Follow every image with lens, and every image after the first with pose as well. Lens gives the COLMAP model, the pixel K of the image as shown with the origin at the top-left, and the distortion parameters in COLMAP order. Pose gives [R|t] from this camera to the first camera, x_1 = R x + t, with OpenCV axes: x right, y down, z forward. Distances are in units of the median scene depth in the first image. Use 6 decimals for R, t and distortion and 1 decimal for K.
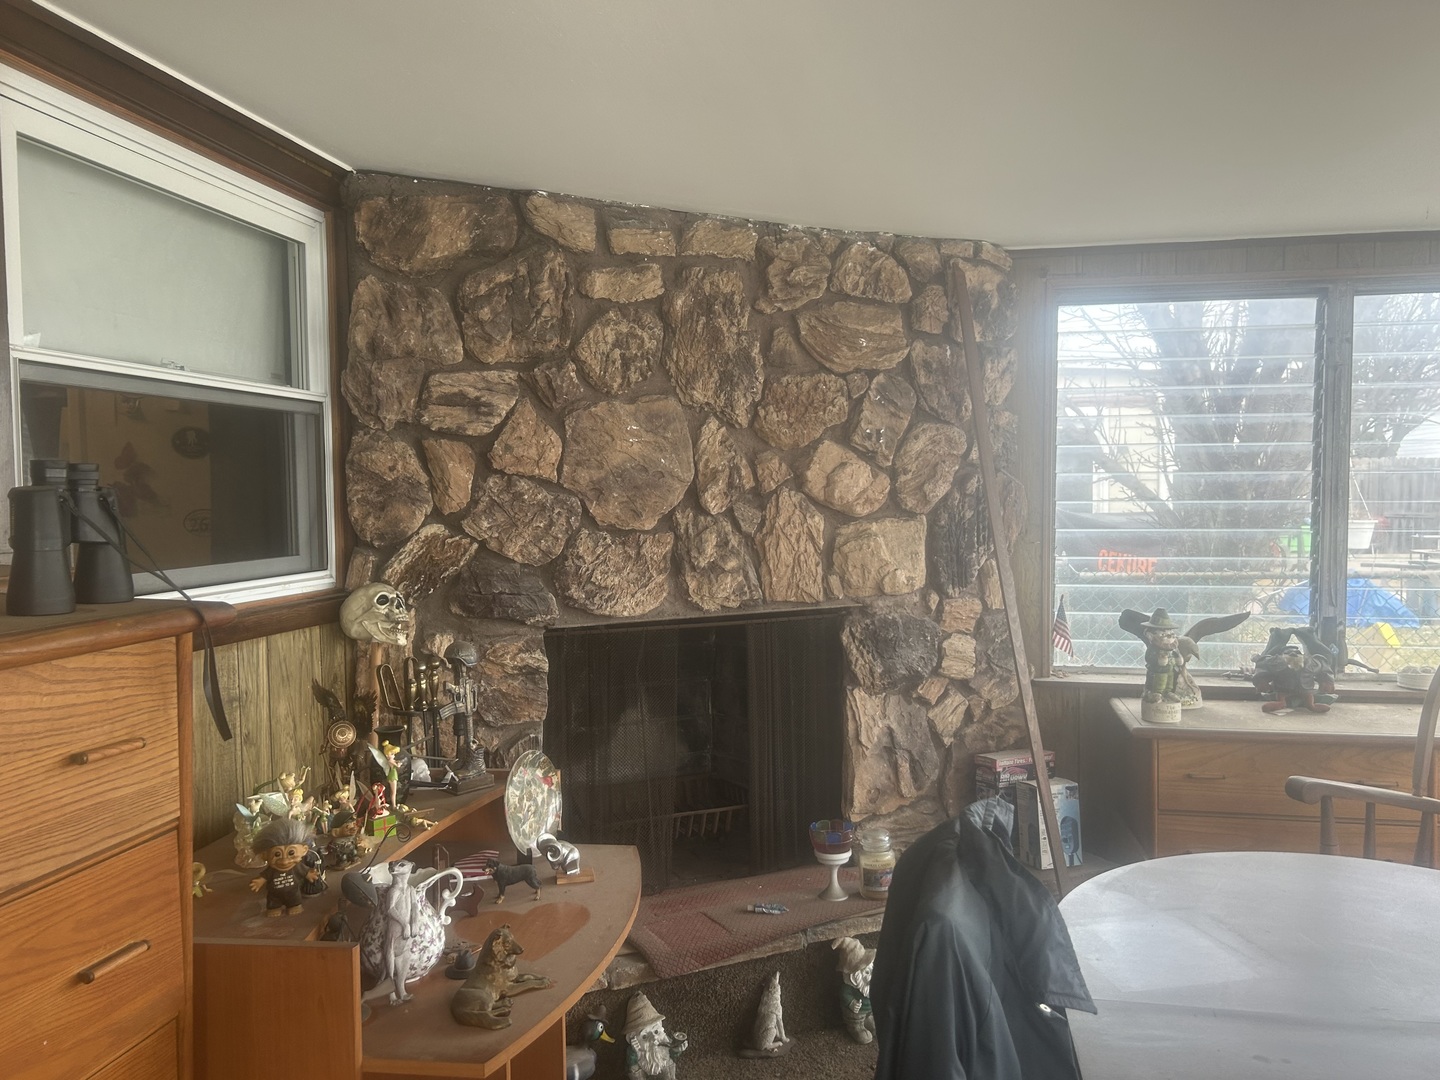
lens RADIAL K [[1086.6, 0, 723.4], [0, 1086.6, 546.8], [0, 0, 1]] dist [0.003968, -0.000014]
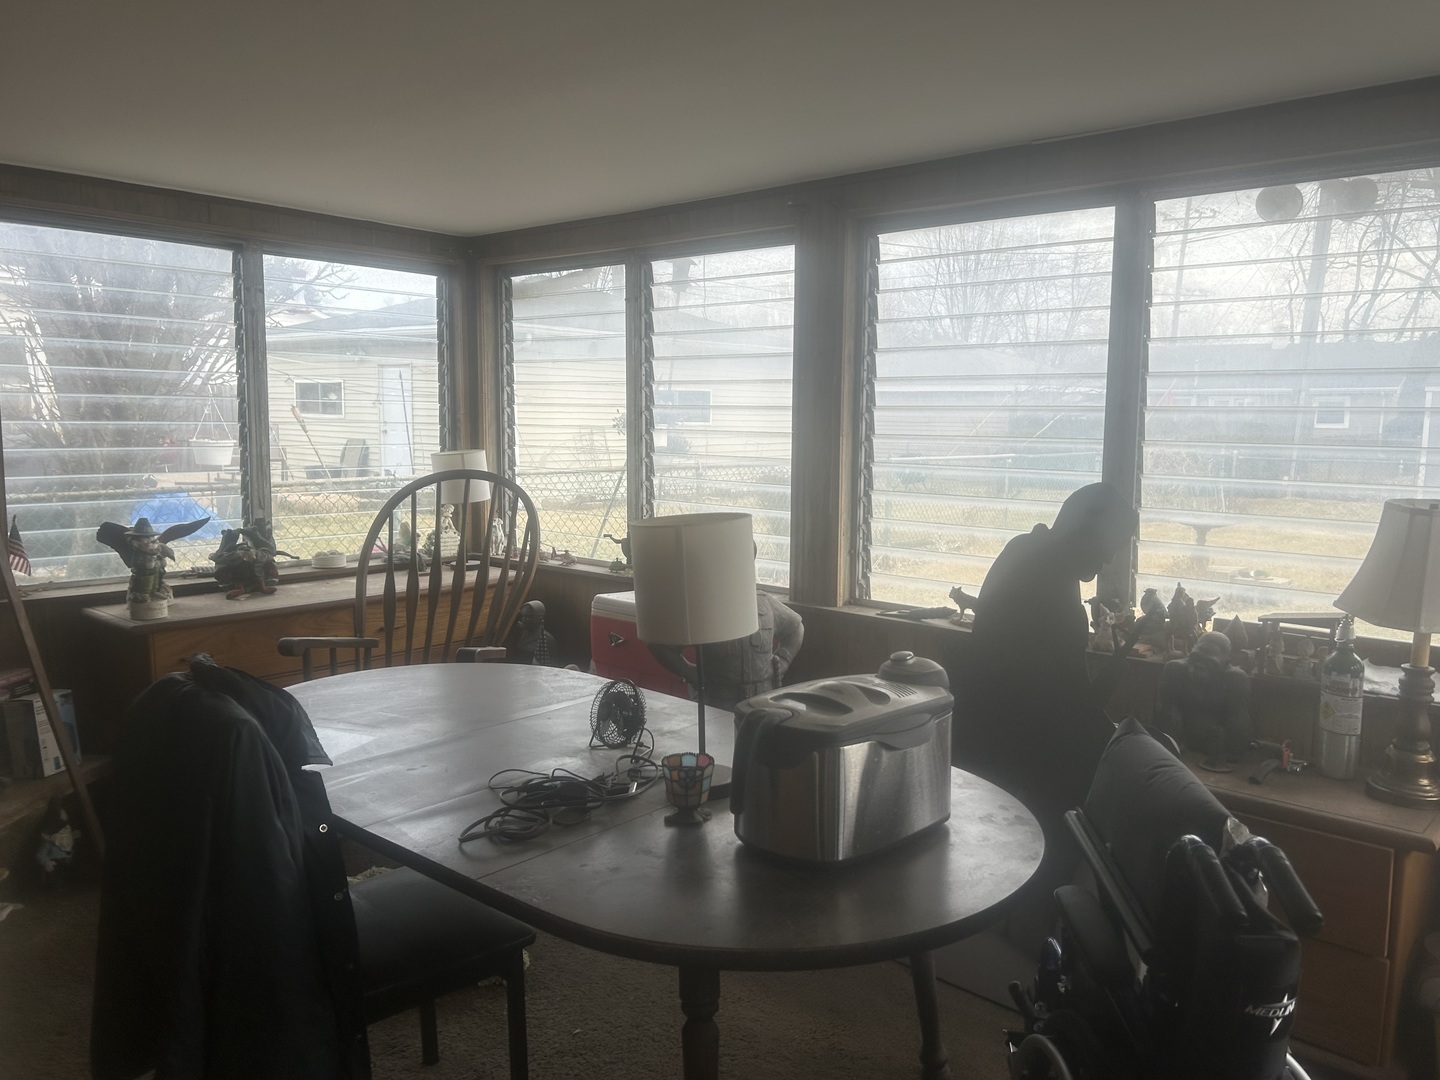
lens RADIAL K [[1086.6, 0, 721.0], [0, 1086.6, 538.9], [0, 0, 1]] dist [0.003968, -0.000014]
pose [[0.520213, -0.082325, 0.850059, -0.228748], [0.026947, 0.996430, 0.080009, 0.004014], [-0.853611, -0.018715, 0.520575, -0.085333]]
